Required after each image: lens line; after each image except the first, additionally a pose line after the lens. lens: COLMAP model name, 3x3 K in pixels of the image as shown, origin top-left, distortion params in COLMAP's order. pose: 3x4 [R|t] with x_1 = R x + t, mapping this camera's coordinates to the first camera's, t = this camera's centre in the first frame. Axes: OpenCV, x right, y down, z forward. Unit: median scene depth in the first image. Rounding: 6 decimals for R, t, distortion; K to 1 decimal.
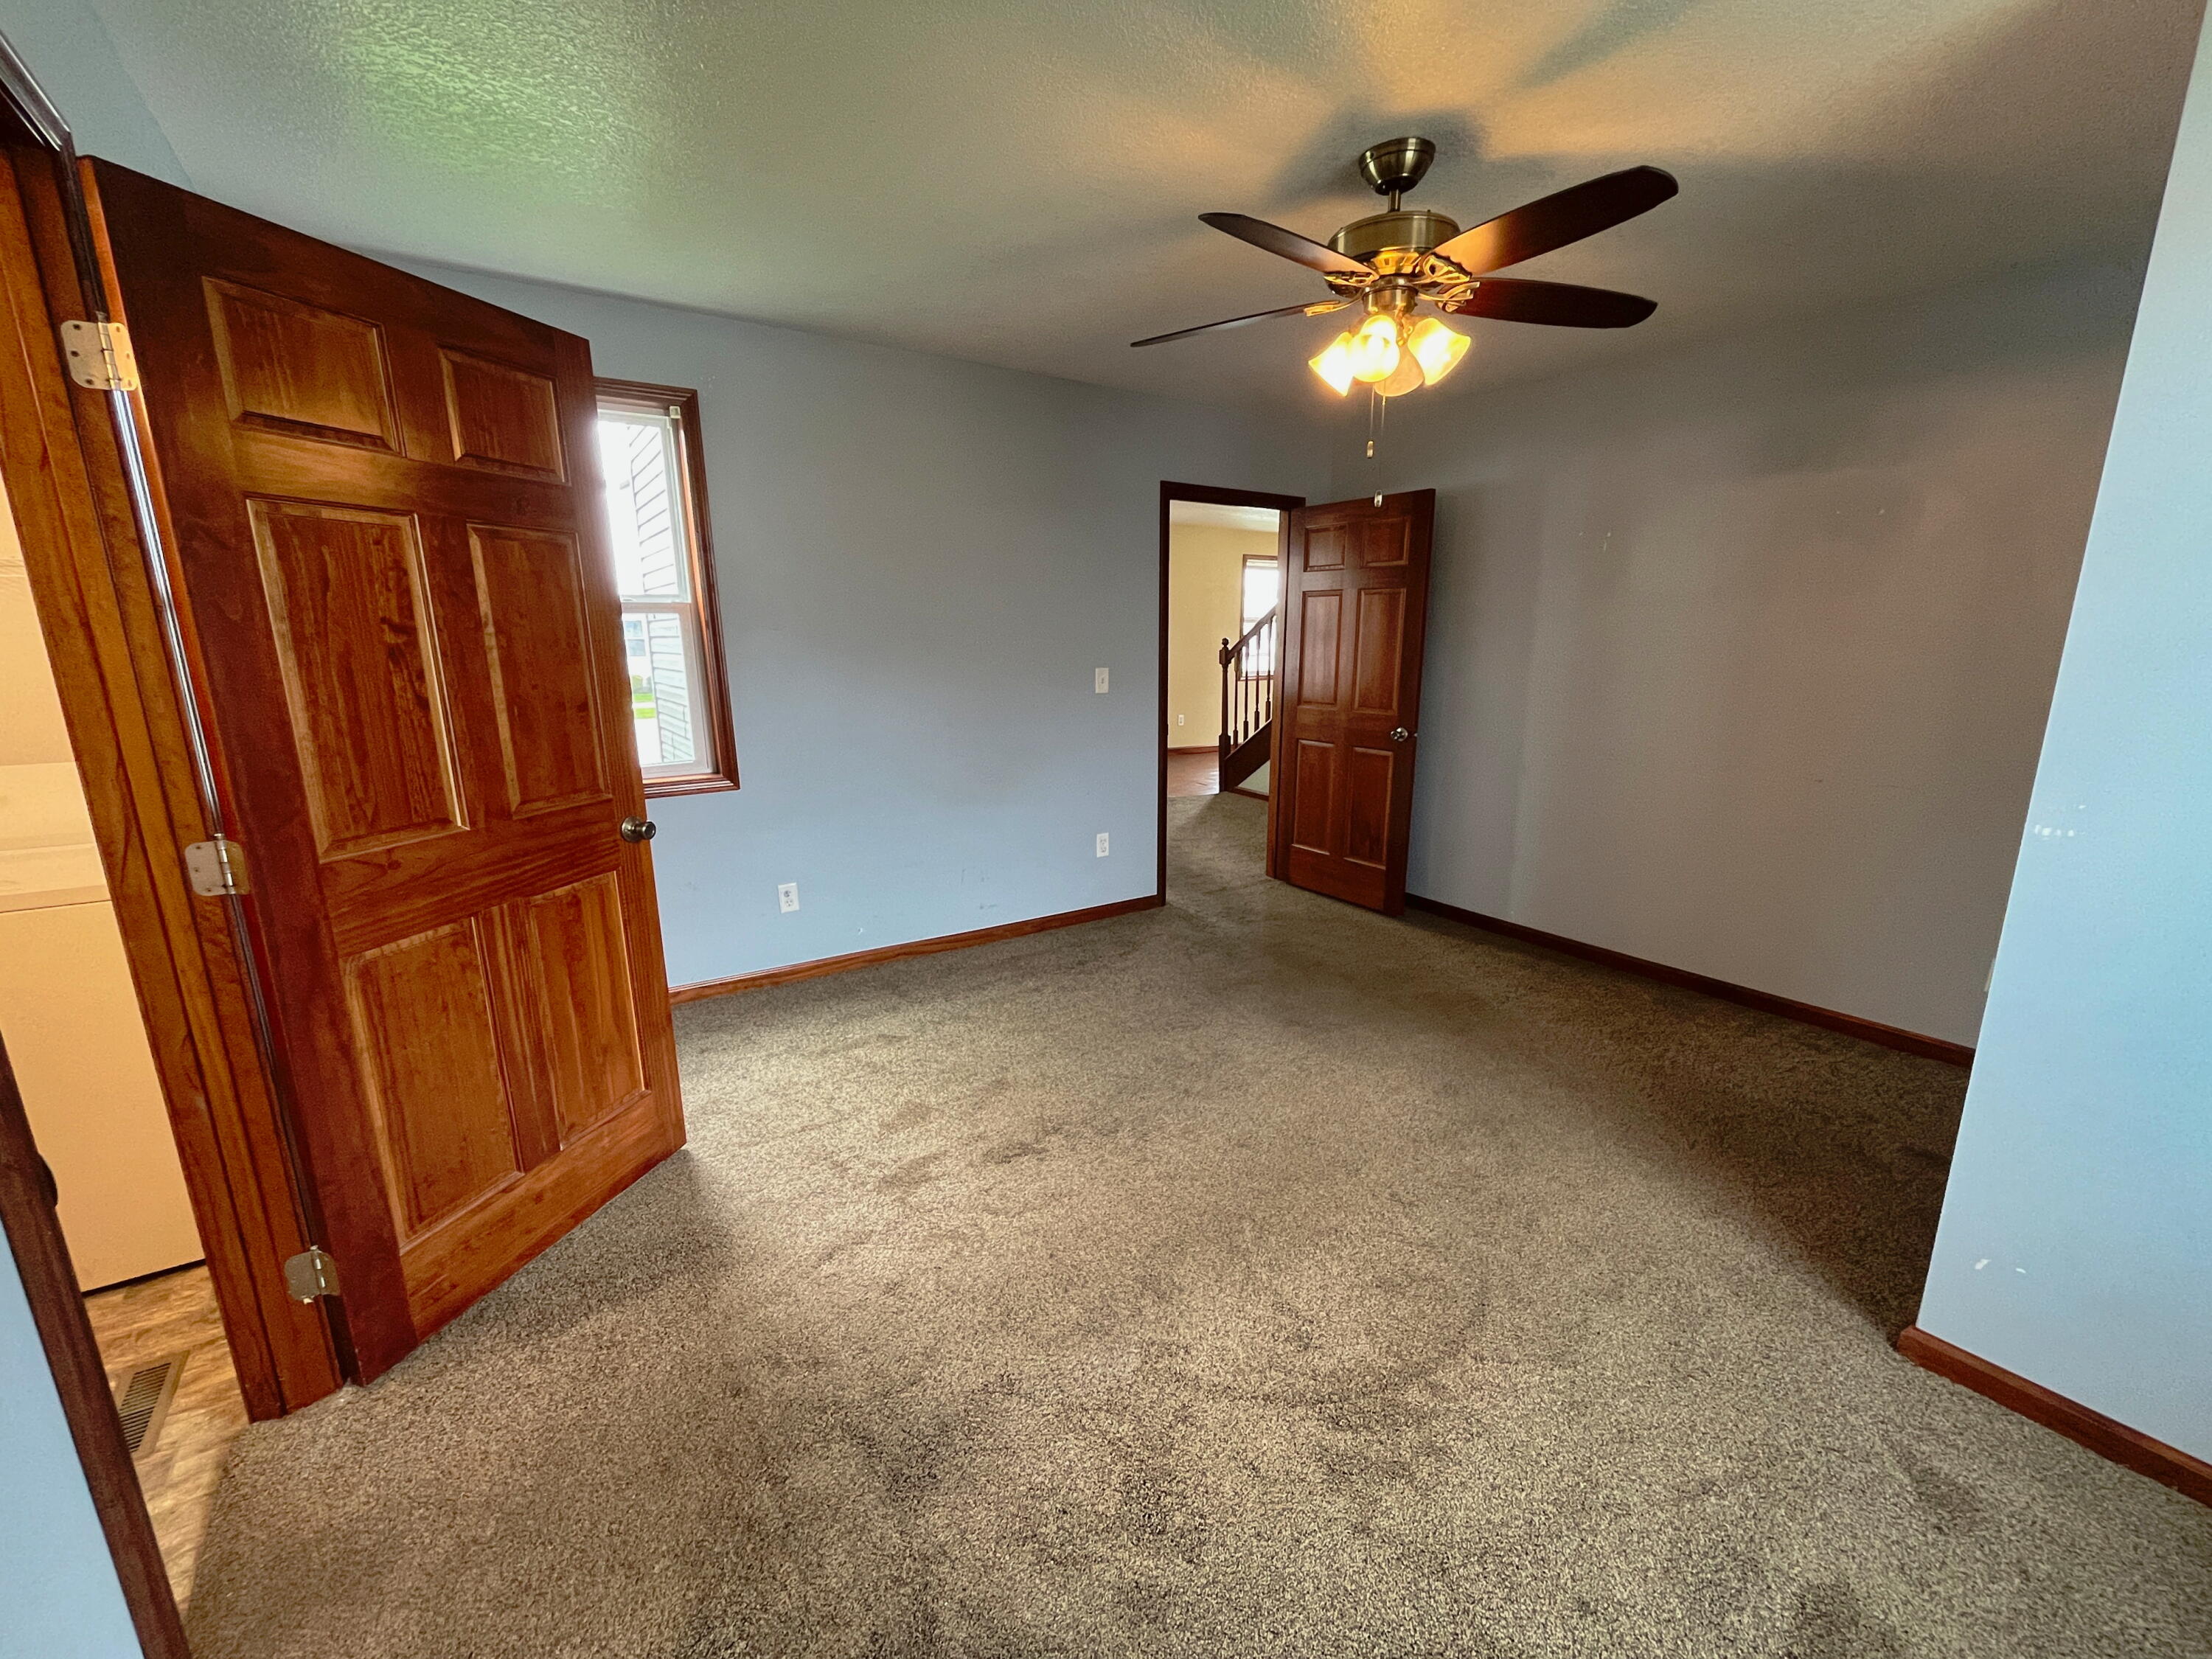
lens RADIAL K [[899.4, 0, 1102.1], [0, 899.4, 835.6], [0, 0, 1]] dist [-0.002052, -0.001070]
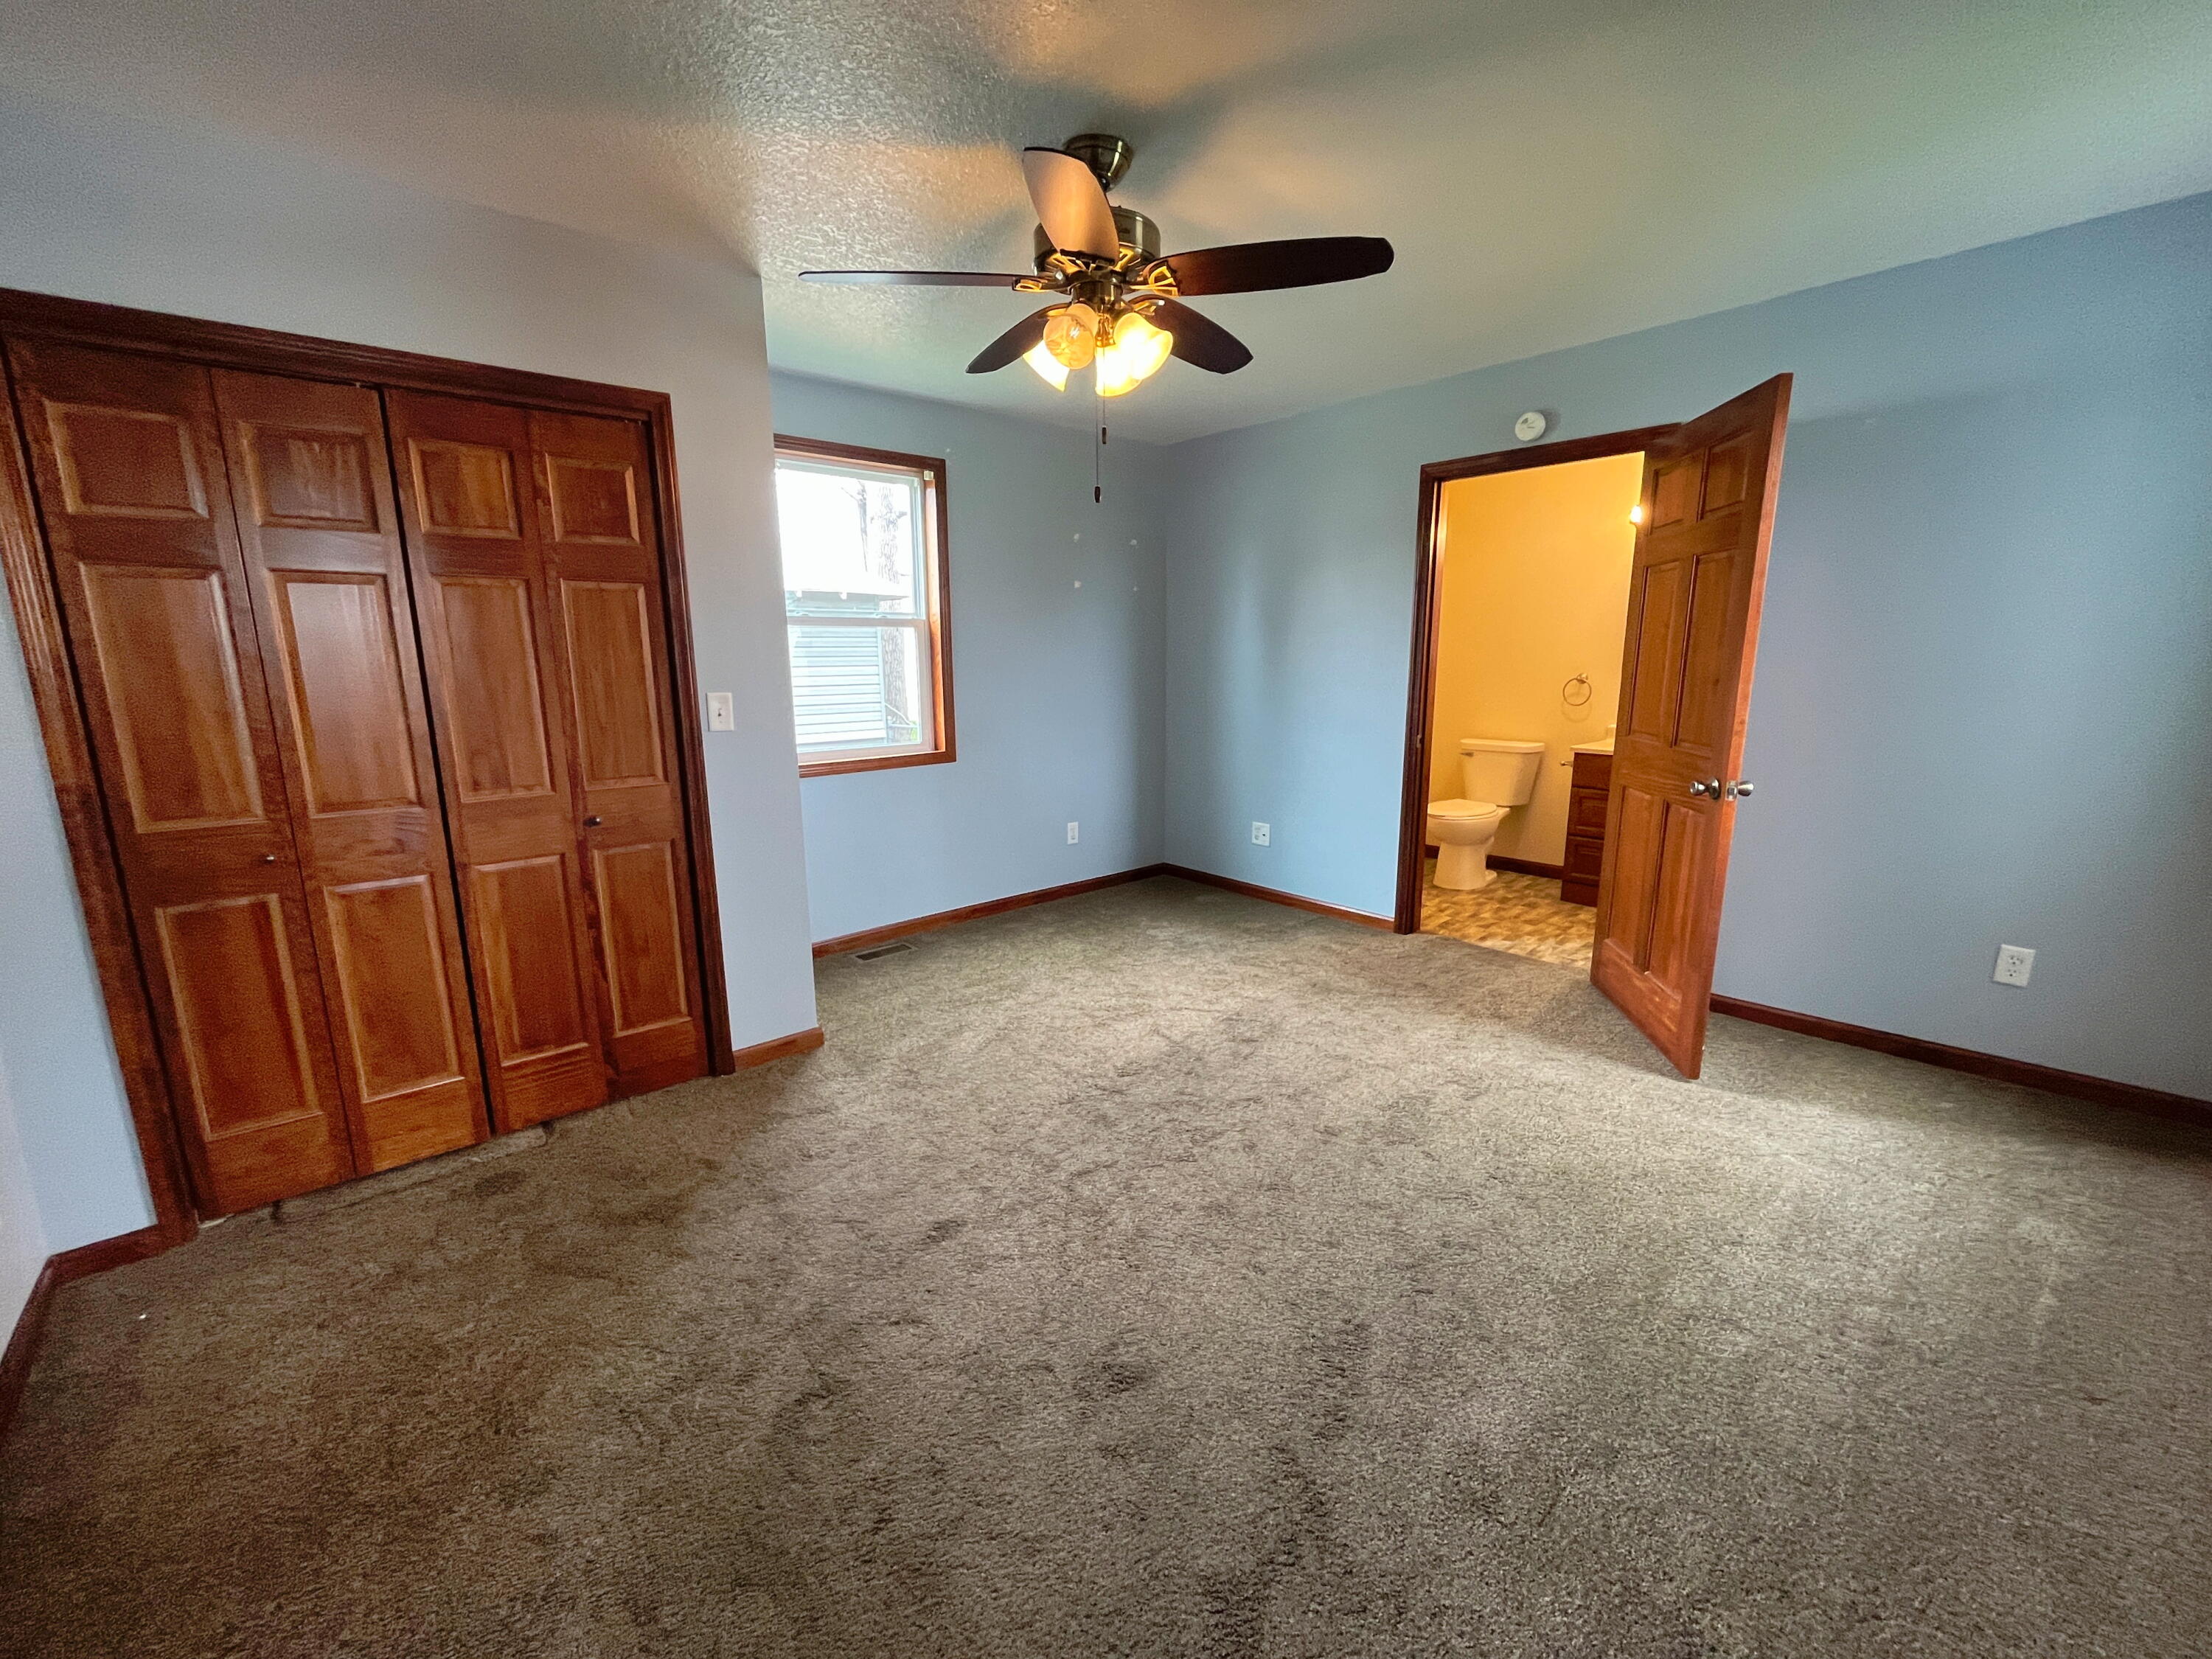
lens RADIAL K [[899.4, 0, 1102.1], [0, 899.4, 835.6], [0, 0, 1]] dist [-0.002052, -0.001070]
pose [[-0.994400, 0.035295, -0.099617, 0.425948], [-0.008502, 0.912816, 0.408283, -0.448819], [0.105342, 0.406843, -0.907404, 2.117896]]
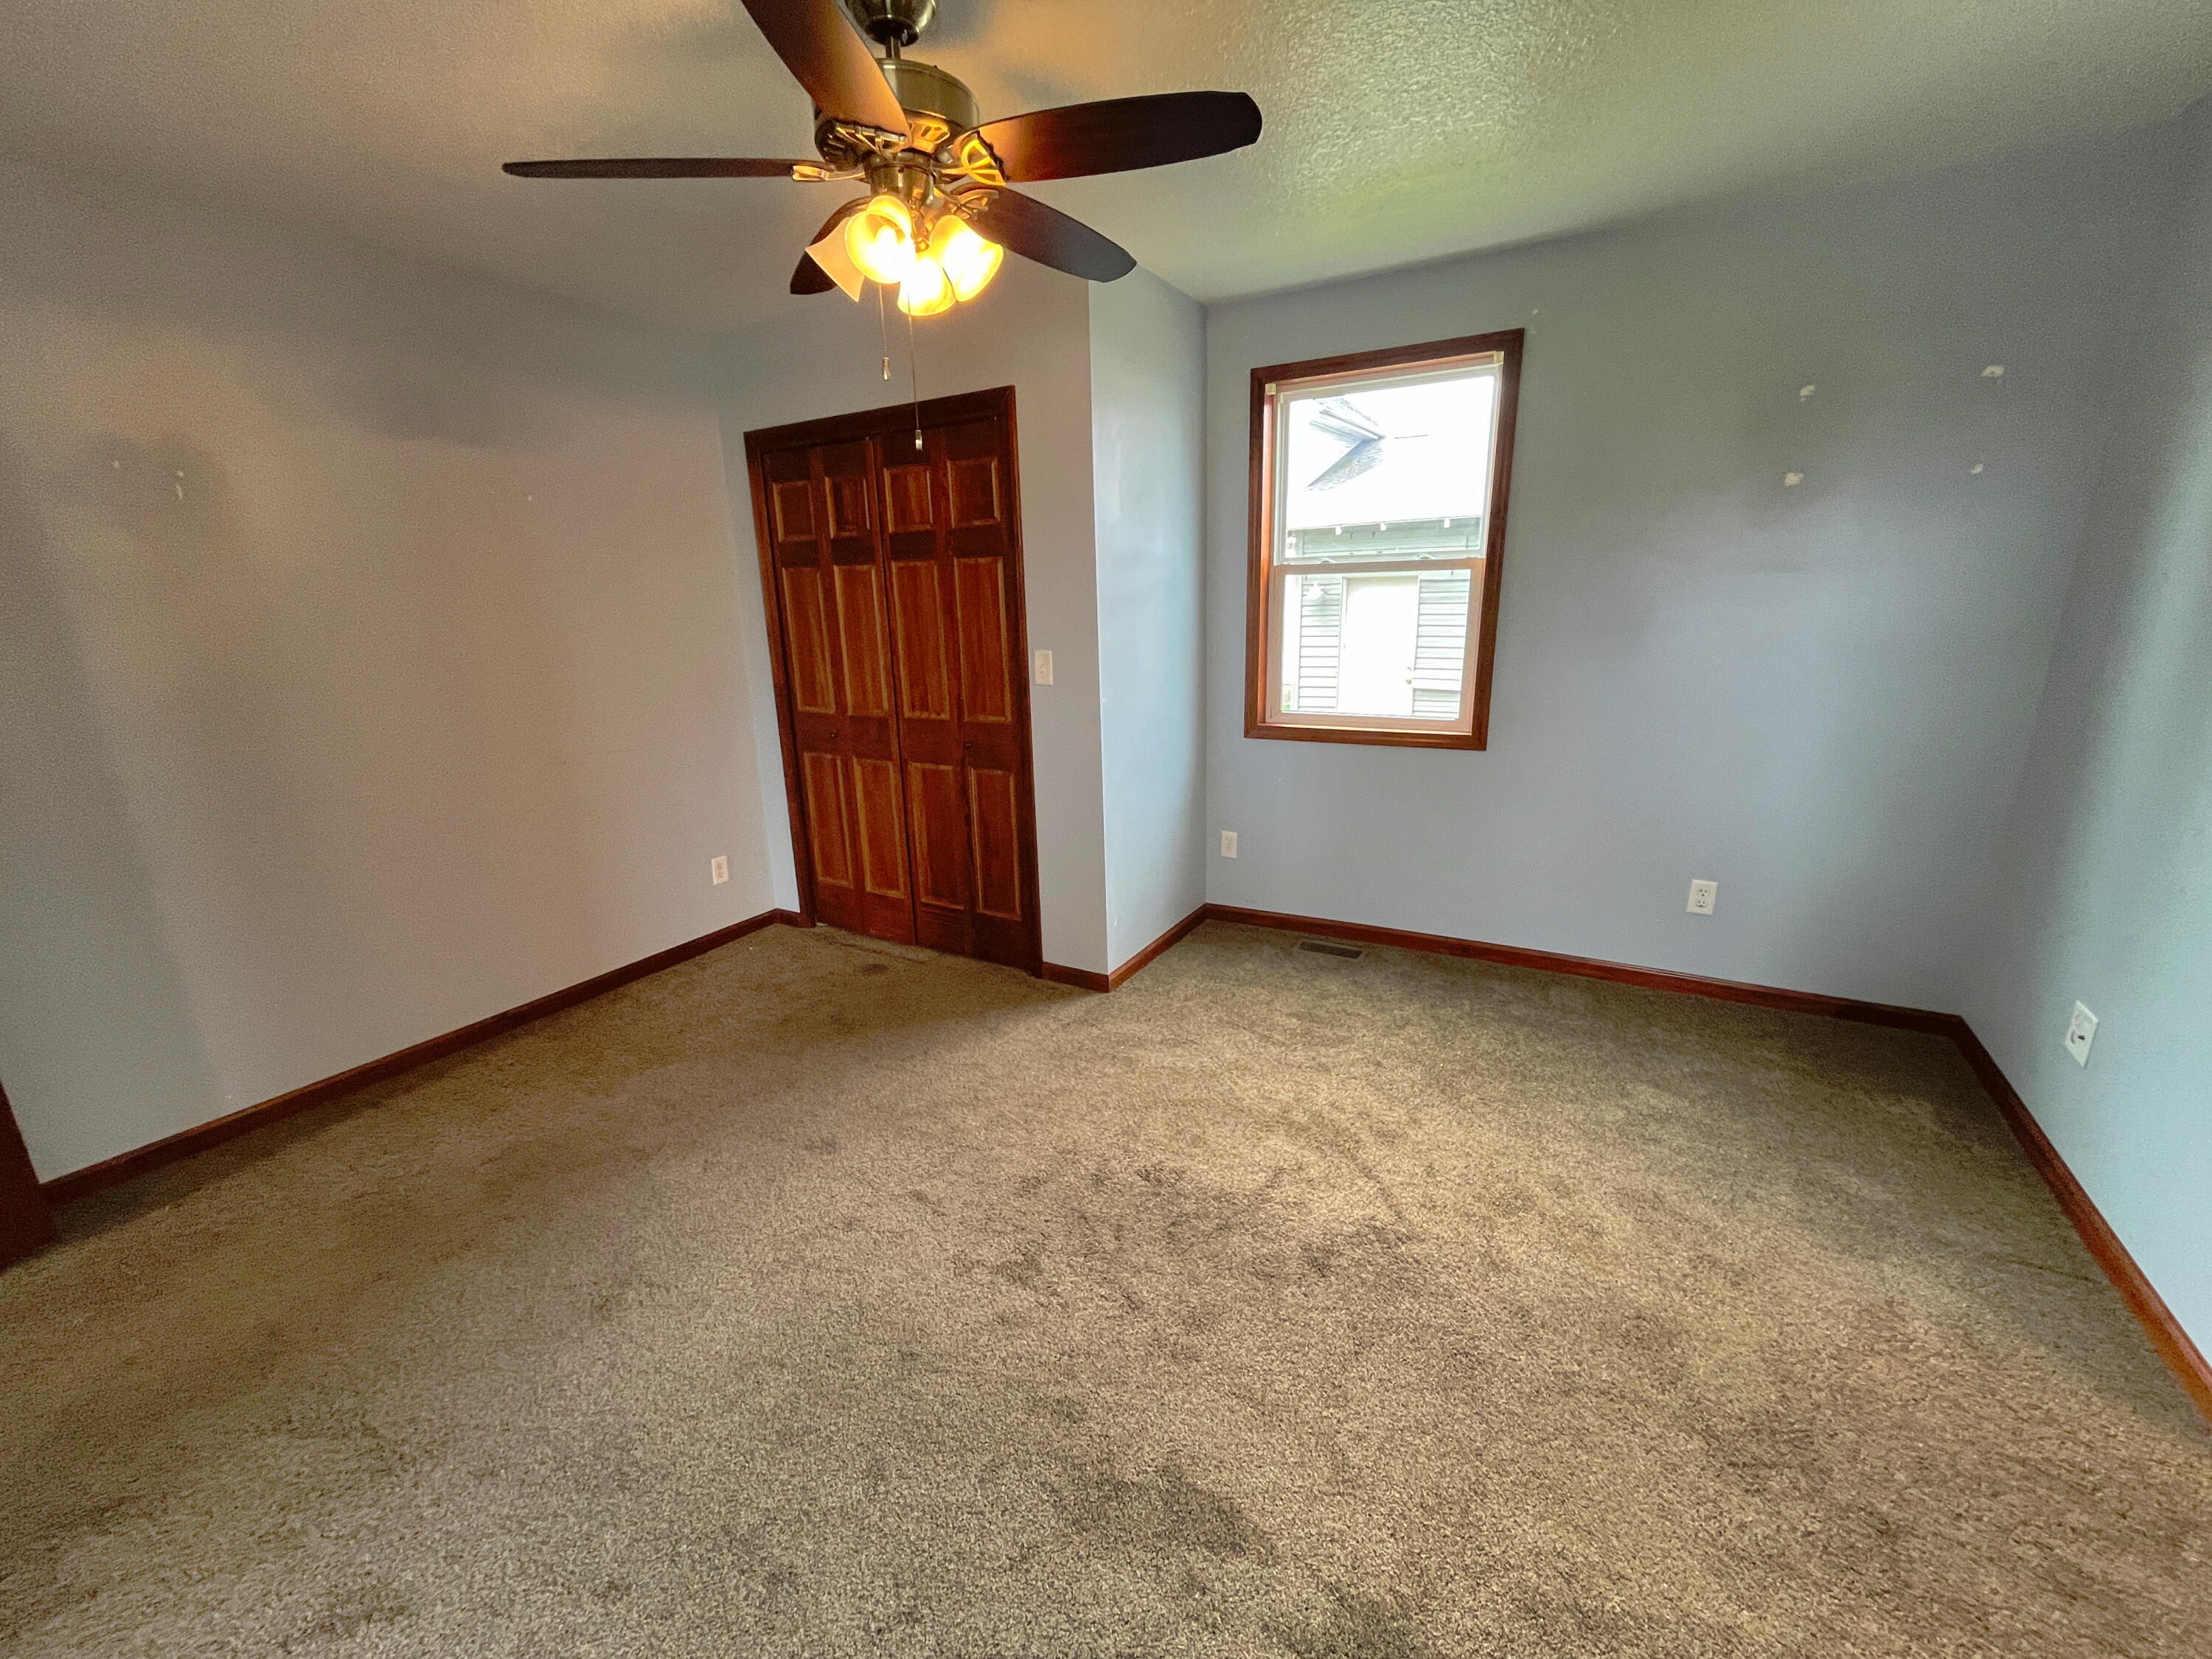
lens RADIAL K [[899.4, 0, 1102.1], [0, 899.4, 835.6], [0, 0, 1]] dist [-0.002052, -0.001070]
pose [[-0.419130, -0.221021, 0.880613, -0.564419], [0.226226, 0.913903, 0.337050, -0.293549], [-0.879290, 0.340486, -0.333044, 1.284625]]
